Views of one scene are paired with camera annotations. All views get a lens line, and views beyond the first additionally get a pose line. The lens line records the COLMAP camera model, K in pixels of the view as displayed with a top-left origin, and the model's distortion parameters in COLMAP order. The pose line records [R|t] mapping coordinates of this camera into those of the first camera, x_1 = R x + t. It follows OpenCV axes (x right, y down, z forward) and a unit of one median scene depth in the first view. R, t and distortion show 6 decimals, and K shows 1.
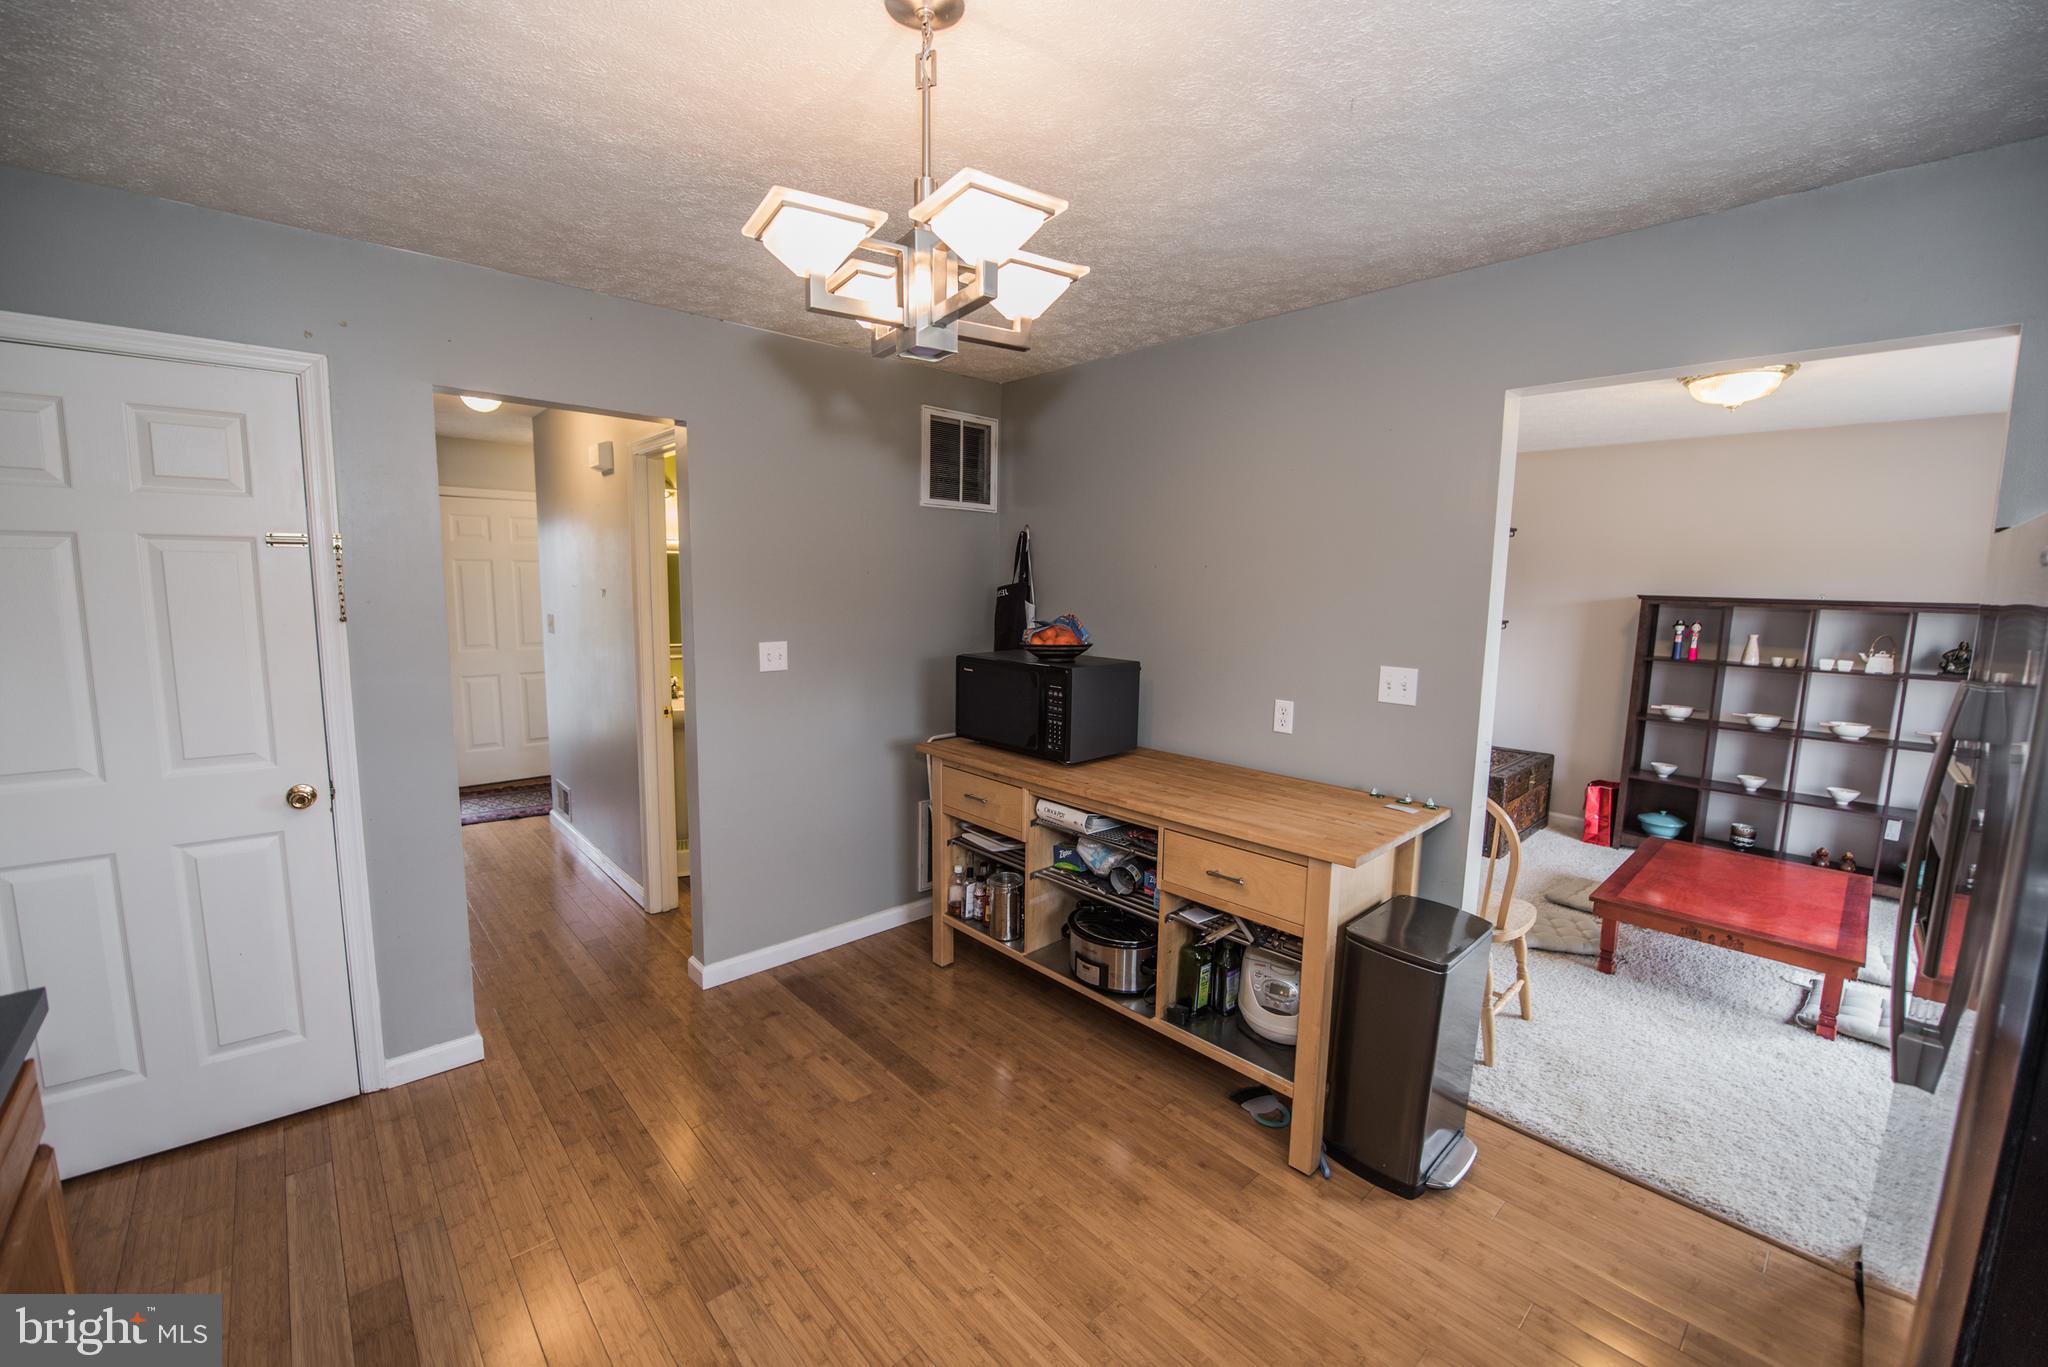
lens RADIAL K [[814.0, 0, 1020.5], [0, 814.0, 682.5], [0, 0, 1]] dist [-0.012561, -0.002355]
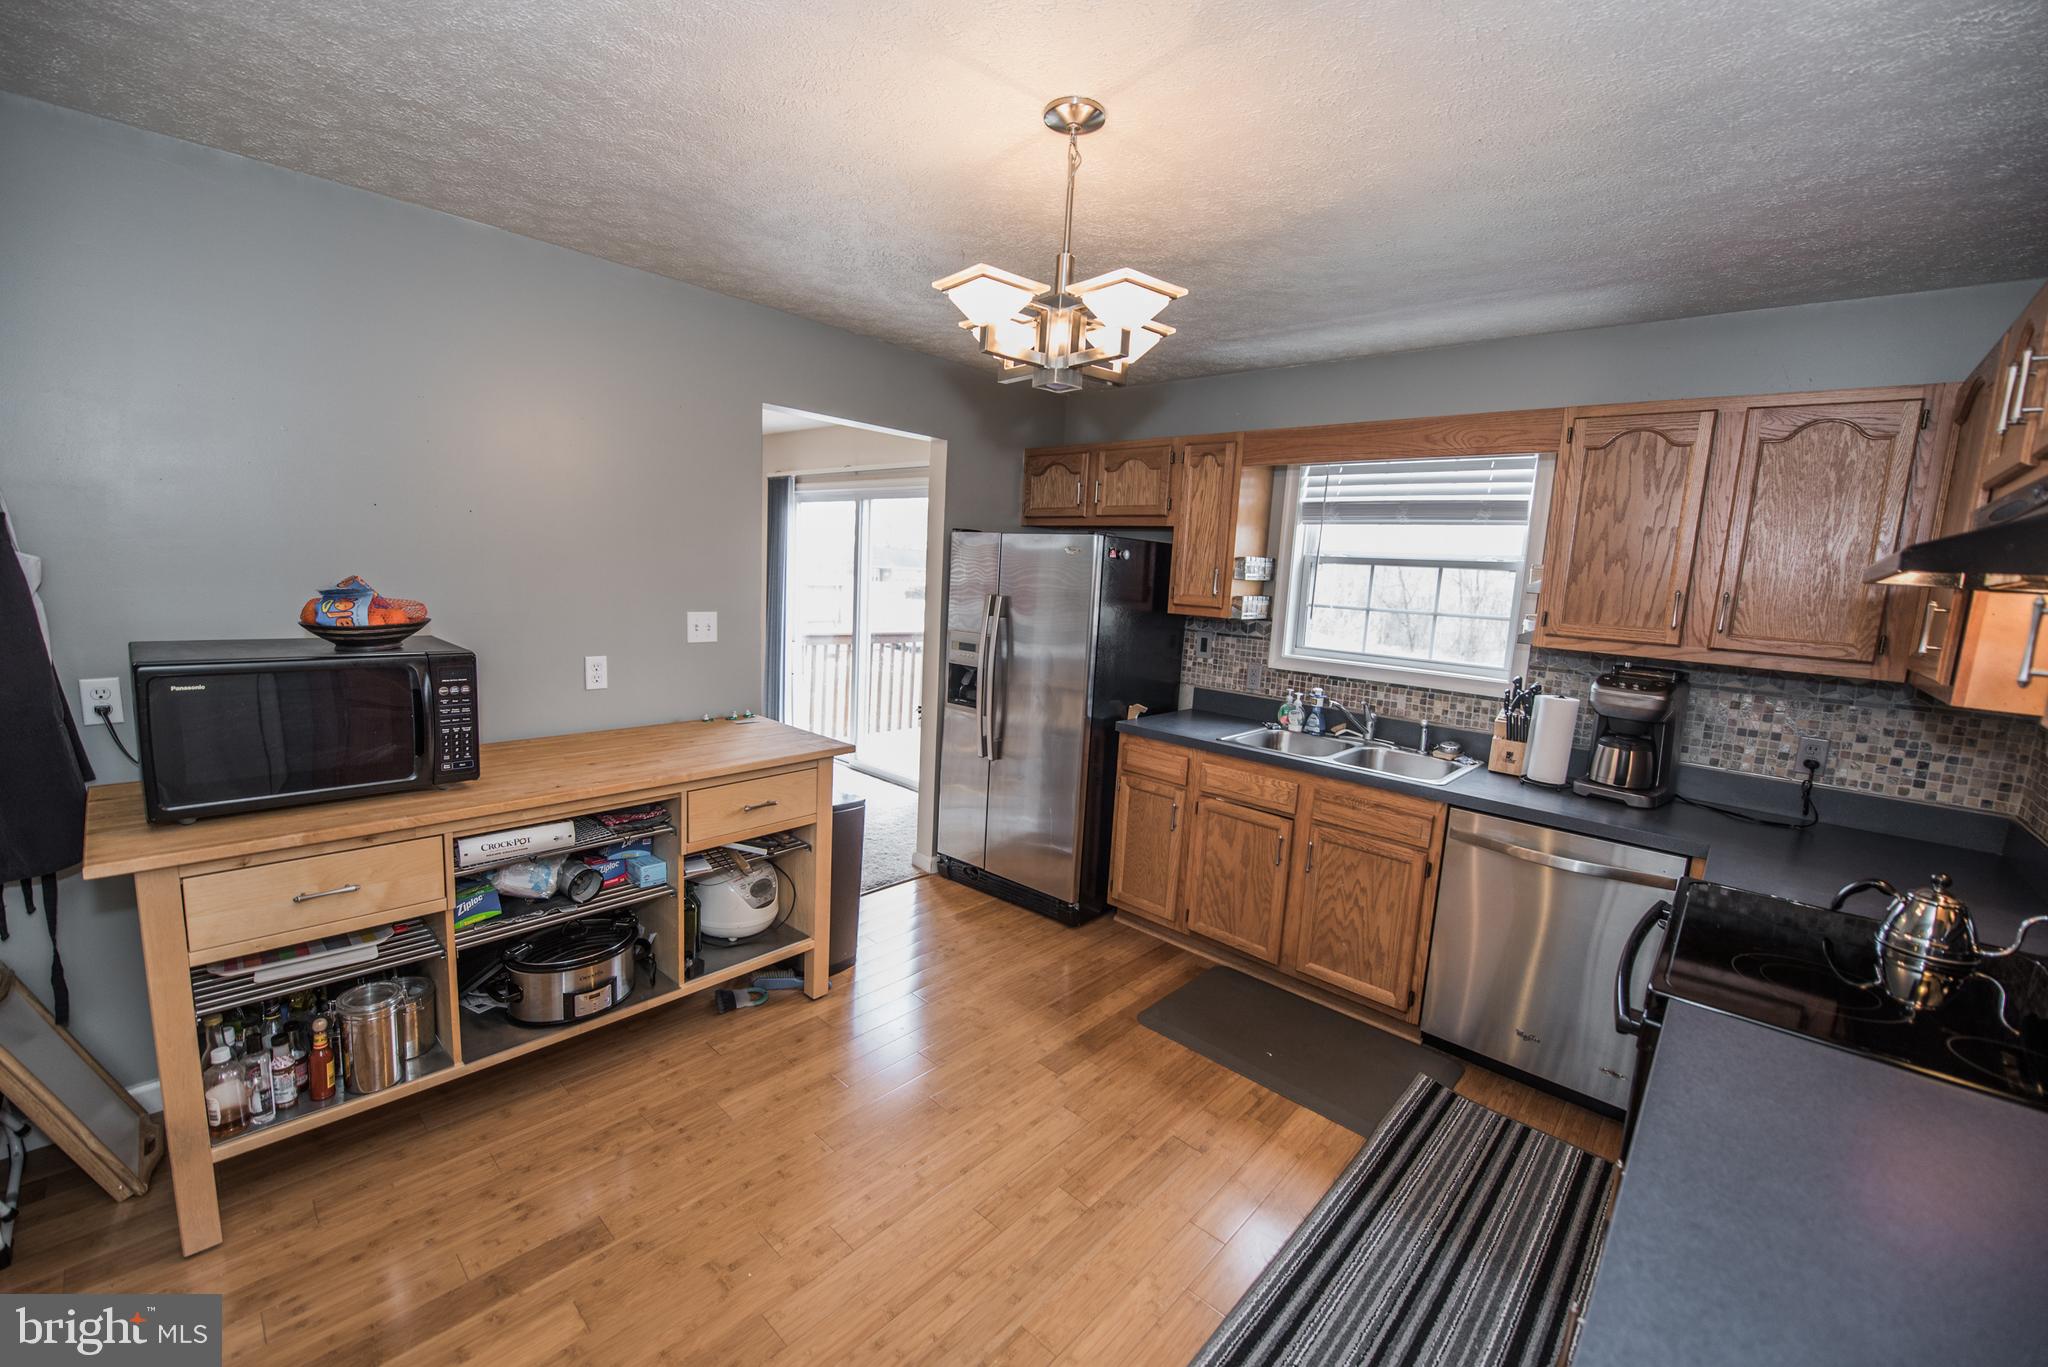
lens RADIAL K [[814.0, 0, 1021.9], [0, 814.0, 679.1], [0, 0, 1]] dist [-0.012561, -0.002355]
pose [[-0.076183, -0.157197, 0.984624, -0.690295], [0.068642, 0.984325, 0.162461, -0.075068], [-0.994728, 0.079964, -0.064199, 0.554685]]
